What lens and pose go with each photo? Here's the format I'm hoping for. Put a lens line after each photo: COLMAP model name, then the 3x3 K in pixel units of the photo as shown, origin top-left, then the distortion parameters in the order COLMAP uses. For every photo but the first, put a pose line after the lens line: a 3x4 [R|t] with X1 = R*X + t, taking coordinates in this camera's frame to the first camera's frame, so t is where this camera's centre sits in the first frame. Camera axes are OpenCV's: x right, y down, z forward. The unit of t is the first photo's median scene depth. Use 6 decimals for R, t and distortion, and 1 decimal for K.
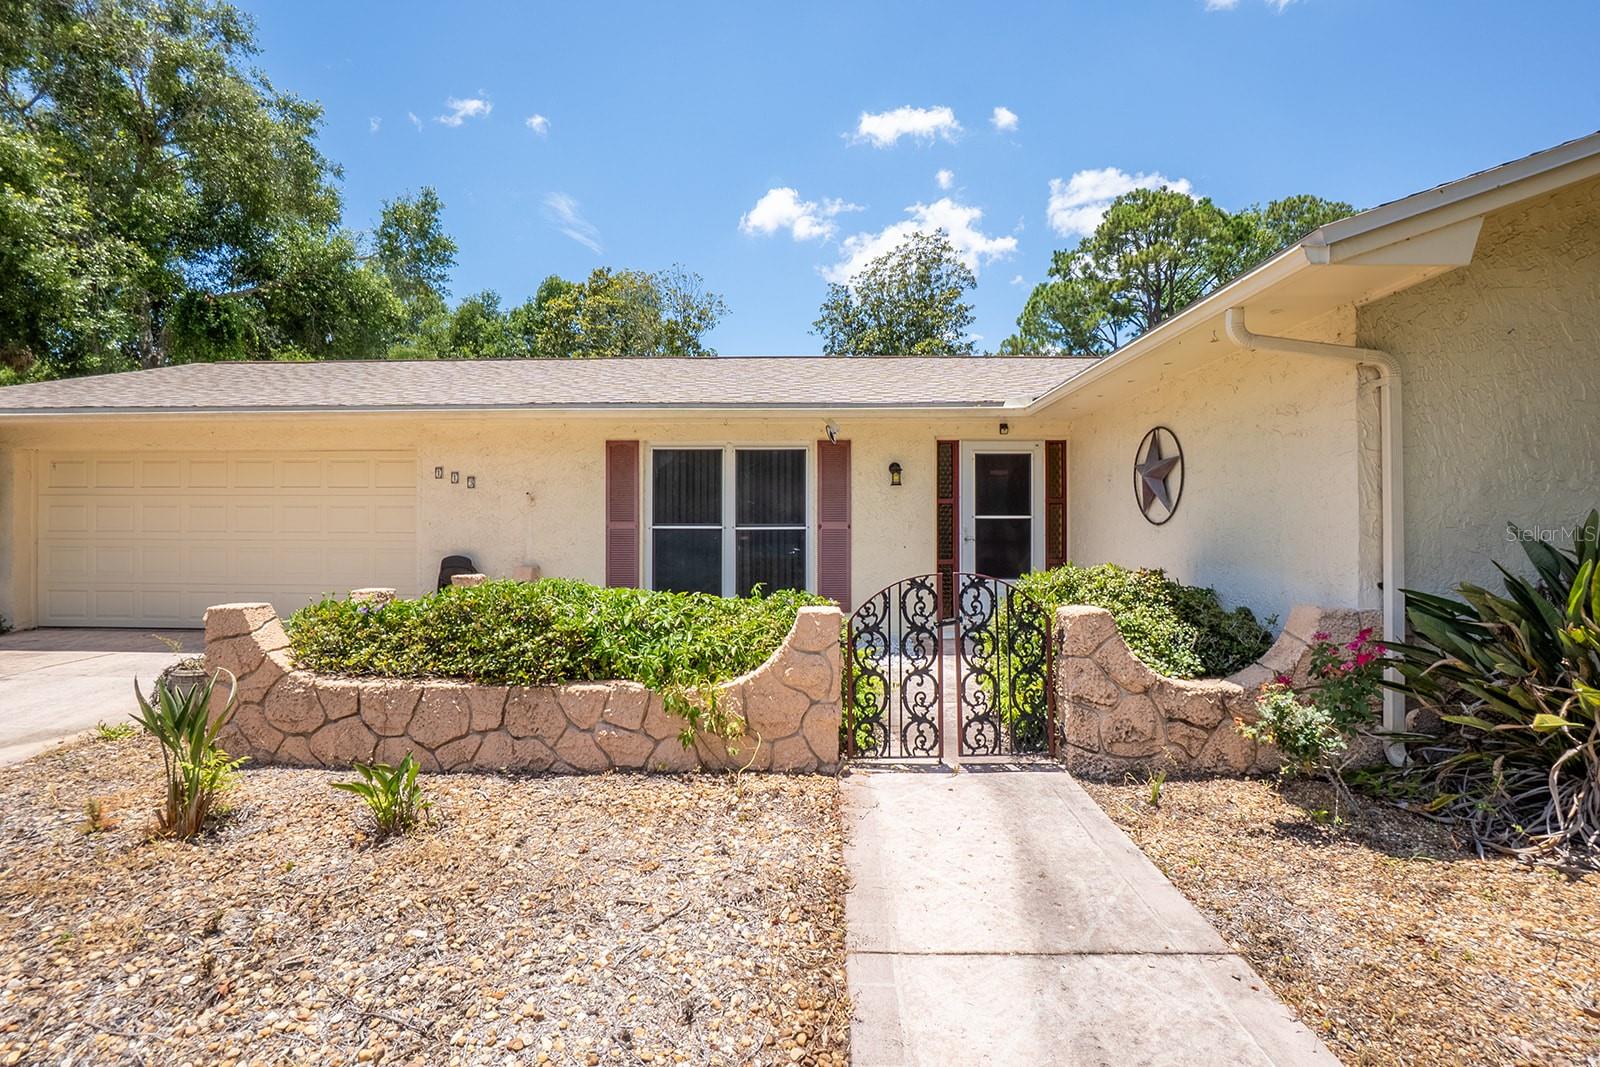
lens RADIAL K [[715.3, 0, 802.1], [0, 715.3, 524.1], [0, 0, 1]] dist [-0.055254, 0.017059]
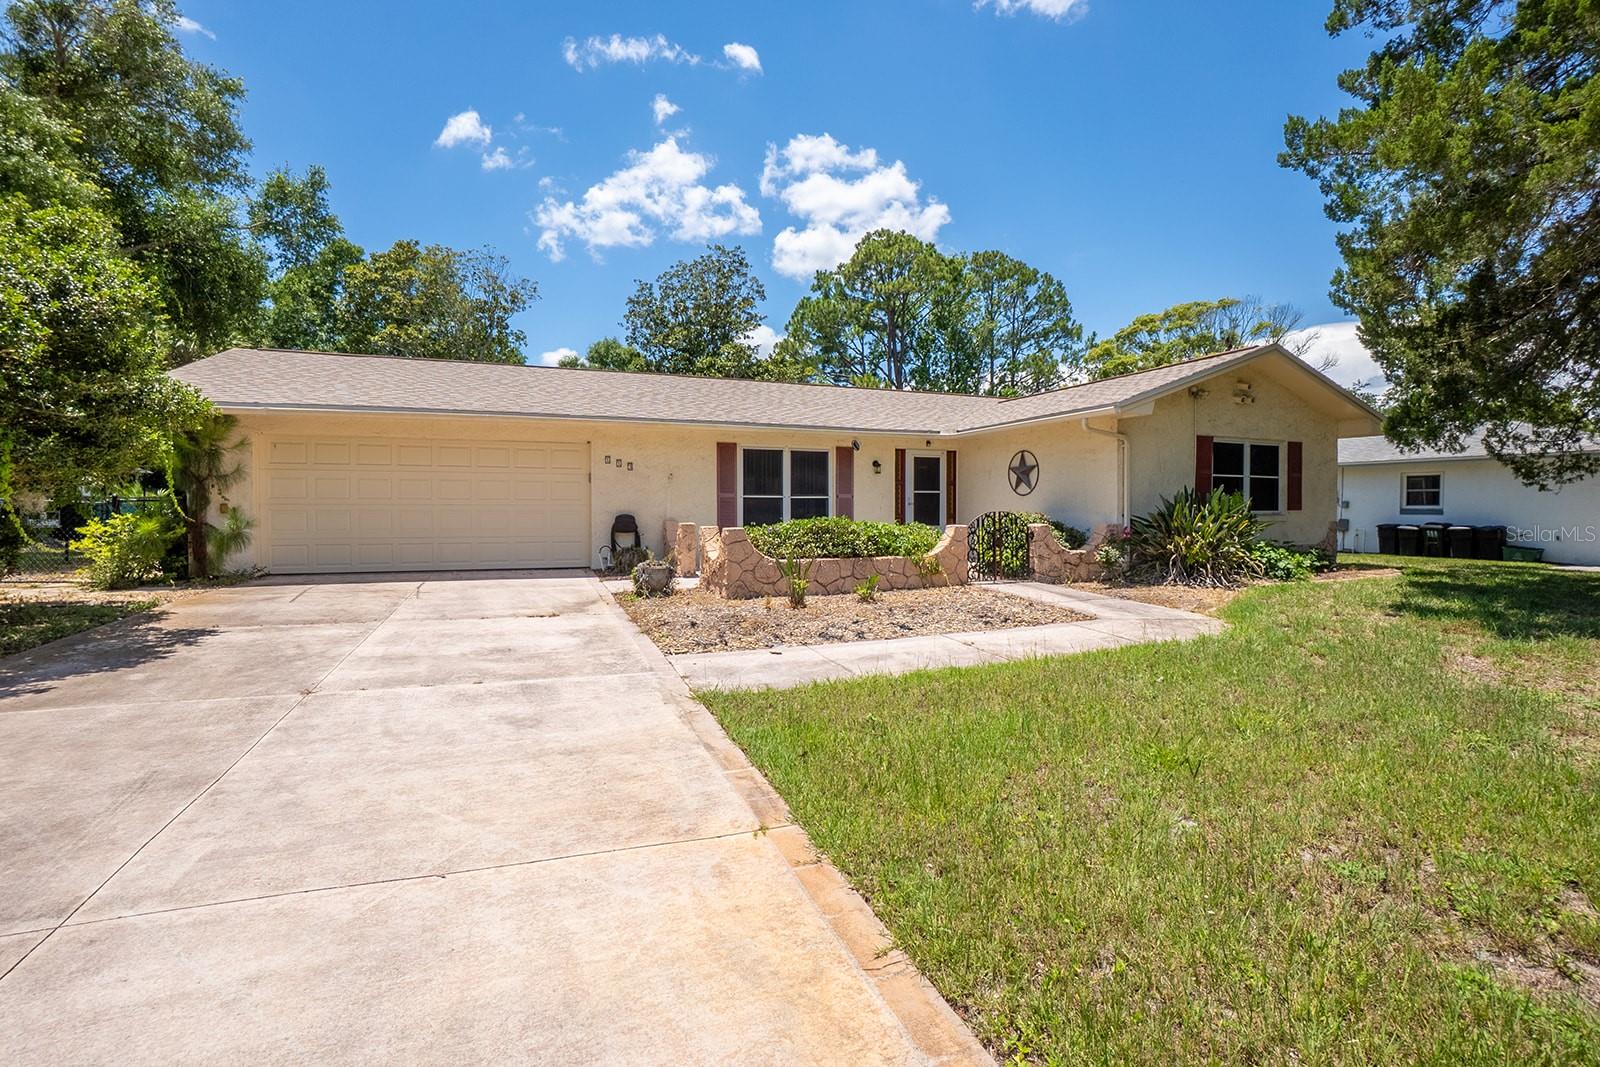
lens RADIAL K [[715.3, 0, 795.2], [0, 715.3, 532.8], [0, 0, 1]] dist [-0.055254, 0.017059]
pose [[0.923732, -0.014272, 0.382772, -0.728723], [-0.002623, 0.999046, 0.043581, 0.016248], [-0.383029, -0.041261, 0.922814, -0.564807]]
